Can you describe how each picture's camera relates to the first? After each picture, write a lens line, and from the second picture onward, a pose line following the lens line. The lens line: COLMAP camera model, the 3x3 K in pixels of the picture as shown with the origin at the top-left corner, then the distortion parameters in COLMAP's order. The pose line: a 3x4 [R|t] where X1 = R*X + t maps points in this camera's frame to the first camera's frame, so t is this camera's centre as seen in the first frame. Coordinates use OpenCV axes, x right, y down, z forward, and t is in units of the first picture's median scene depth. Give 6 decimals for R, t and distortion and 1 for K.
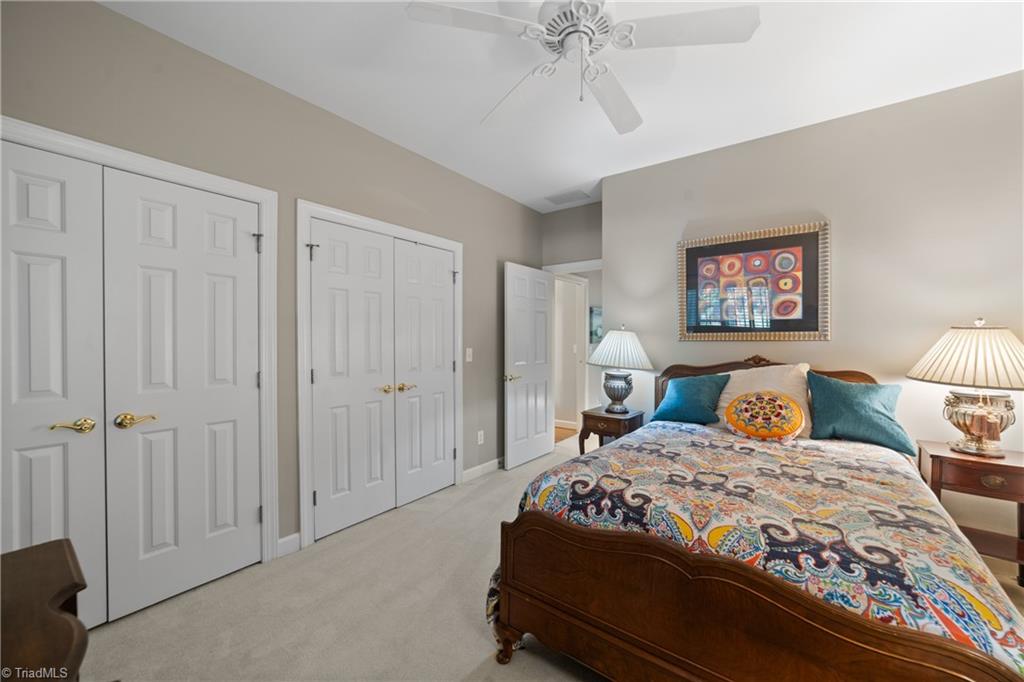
lens RADIAL K [[383.4, 0, 513.2], [0, 383.4, 340.5], [0, 0, 1]] dist [-0.001038, -0.000034]
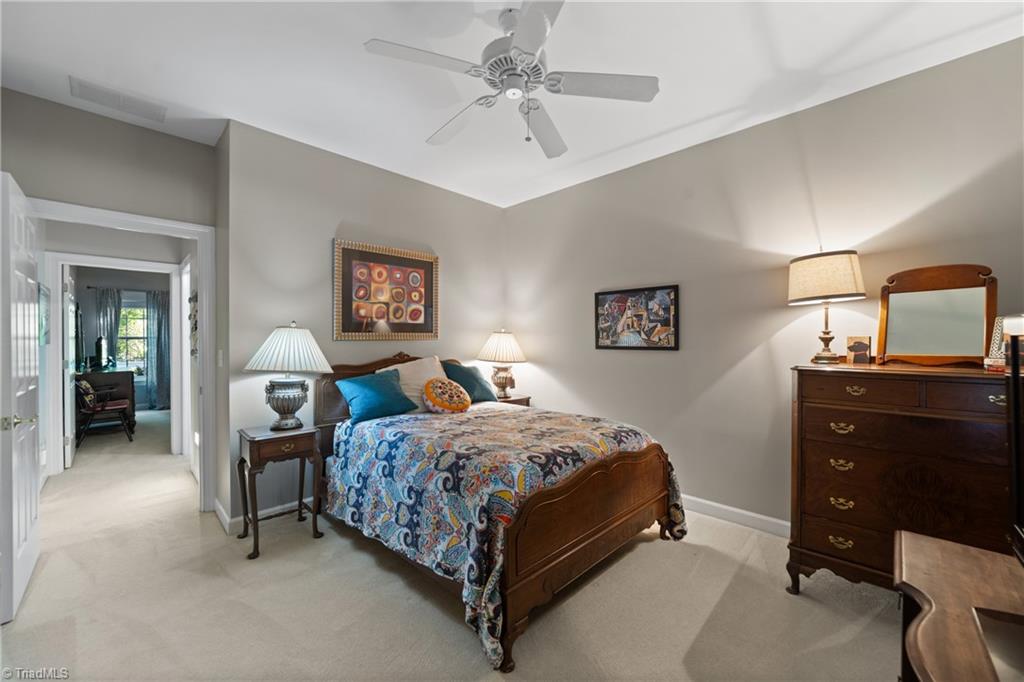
lens RADIAL K [[397.4, 0, 518.7], [0, 397.4, 333.4], [0, 0, 1]] dist [-0.002368, 0.000041]
pose [[0.148799, 0.013085, 0.988781, -0.556060], [0.003674, 0.999898, -0.013785, -0.001076], [-0.988861, 0.005684, 0.148736, 0.442270]]
